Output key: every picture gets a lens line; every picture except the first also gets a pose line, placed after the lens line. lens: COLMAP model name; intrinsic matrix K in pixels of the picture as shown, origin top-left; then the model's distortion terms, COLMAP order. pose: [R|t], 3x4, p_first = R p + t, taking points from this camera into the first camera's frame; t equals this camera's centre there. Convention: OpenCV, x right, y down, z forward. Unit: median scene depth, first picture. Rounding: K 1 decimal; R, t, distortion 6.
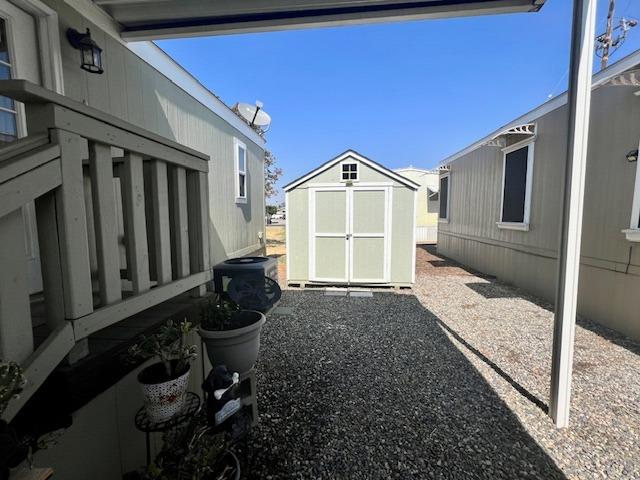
lens RADIAL K [[256.7, 0, 317.6], [0, 256.7, 240.7], [0, 0, 1]] dist [0.000541, -0.000035]
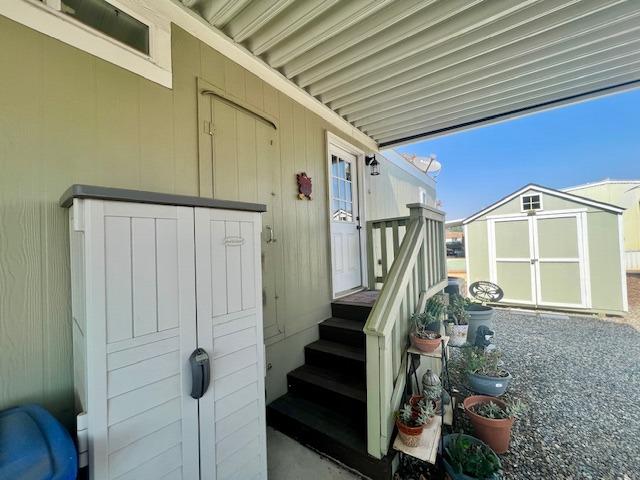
lens RADIAL K [[256.7, 0, 317.6], [0, 256.7, 240.7], [0, 0, 1]] dist [0.000541, -0.000035]
pose [[0.874093, -0.034743, -0.484514, -0.148863], [-0.016910, 0.994658, -0.101832, 0.022276], [0.485464, 0.097204, 0.868836, -0.389228]]
